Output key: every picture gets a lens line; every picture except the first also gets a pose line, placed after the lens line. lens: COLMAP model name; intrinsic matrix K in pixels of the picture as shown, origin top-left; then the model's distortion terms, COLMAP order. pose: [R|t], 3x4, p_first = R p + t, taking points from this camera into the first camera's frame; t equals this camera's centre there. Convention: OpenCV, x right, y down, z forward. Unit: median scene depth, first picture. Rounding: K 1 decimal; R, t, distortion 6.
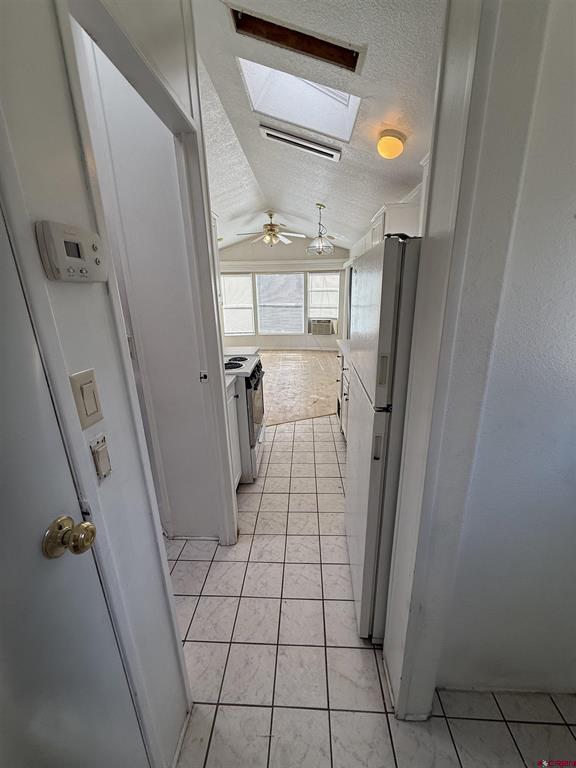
lens RADIAL K [[305.6, 0, 288.2], [0, 305.6, 381.7], [0, 0, 1]] dist [-0.000490, -0.000482]
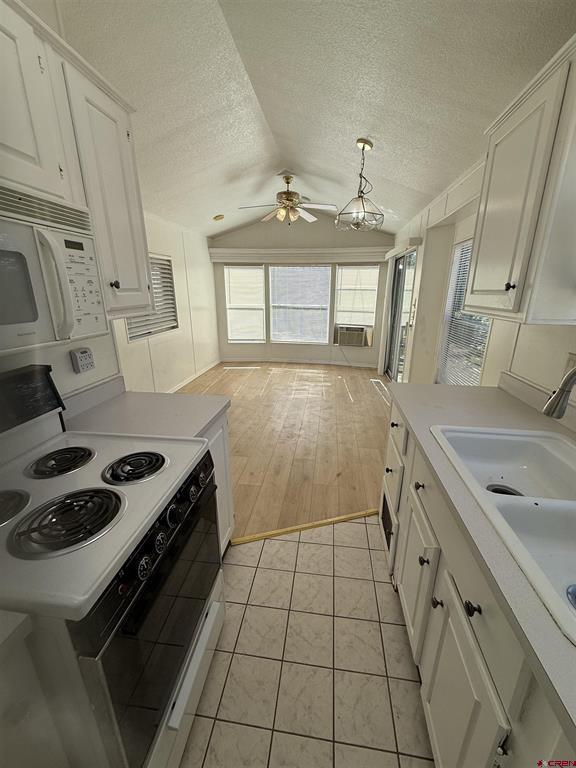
lens RADIAL K [[305.6, 0, 288.7], [0, 305.6, 381.5], [0, 0, 1]] dist [-0.000490, -0.000482]
pose [[0.996163, 0.047459, -0.073529, 0.017100], [-0.047129, 0.998869, 0.006217, -0.078511], [0.073741, -0.002728, 0.997274, 0.274838]]
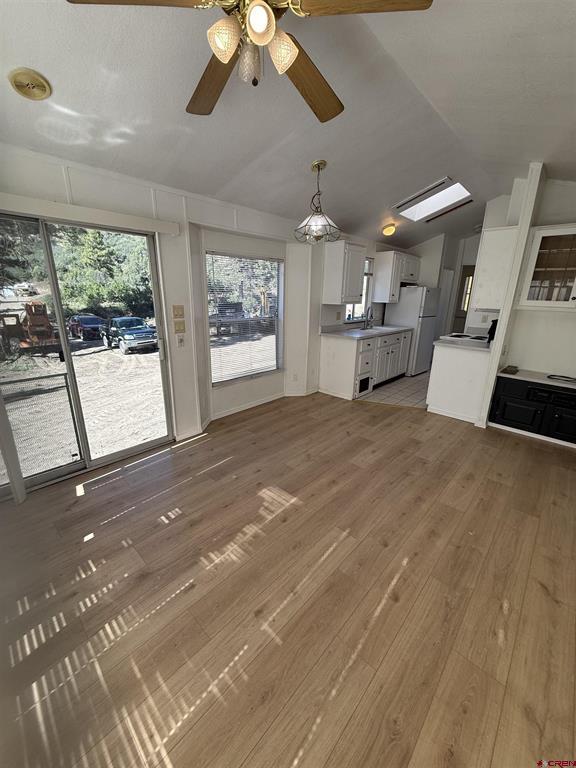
lens RADIAL K [[305.6, 0, 288.3], [0, 305.6, 382.3], [0, 0, 1]] dist [-0.000490, -0.000482]
pose [[-0.765138, -0.167919, 0.621585, -0.227189], [0.186083, 0.866526, 0.463147, -0.336172], [-0.616391, 0.470038, -0.631765, 1.152400]]
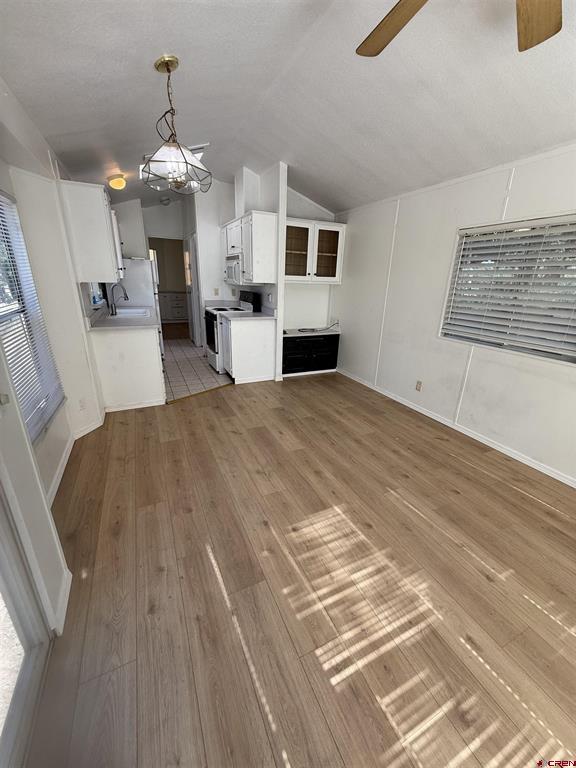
lens RADIAL K [[305.6, 0, 289.3], [0, 305.6, 382.2], [0, 0, 1]] dist [-0.000490, -0.000482]
pose [[-0.879836, 0.158471, -0.448080, 0.147158], [-0.140196, 0.814291, 0.563272, -0.329727], [0.454130, 0.558406, -0.694226, 1.110096]]
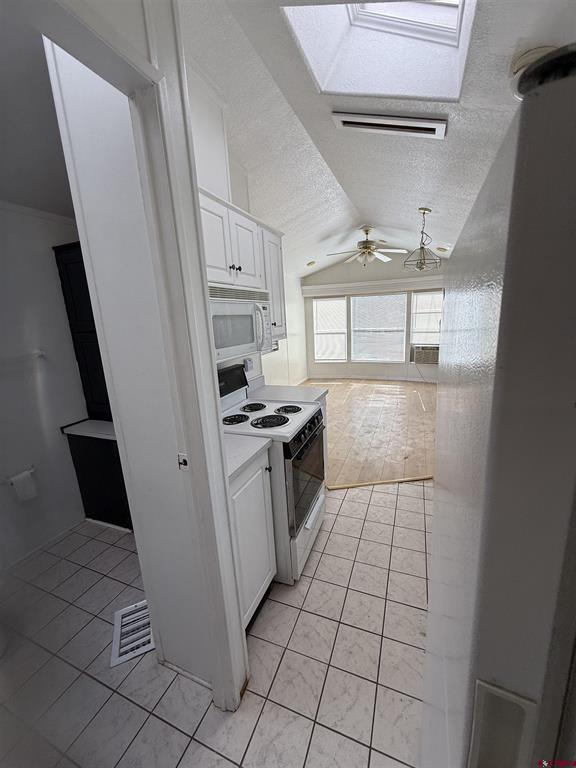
lens RADIAL K [[305.6, 0, 288.3], [0, 305.6, 380.7], [0, 0, 1]] dist [-0.000490, -0.000482]
pose [[0.943266, 0.044585, -0.329031, 0.035757], [-0.067357, 0.996034, -0.058132, -0.042447], [0.325135, 0.076996, 0.942528, 0.113926]]
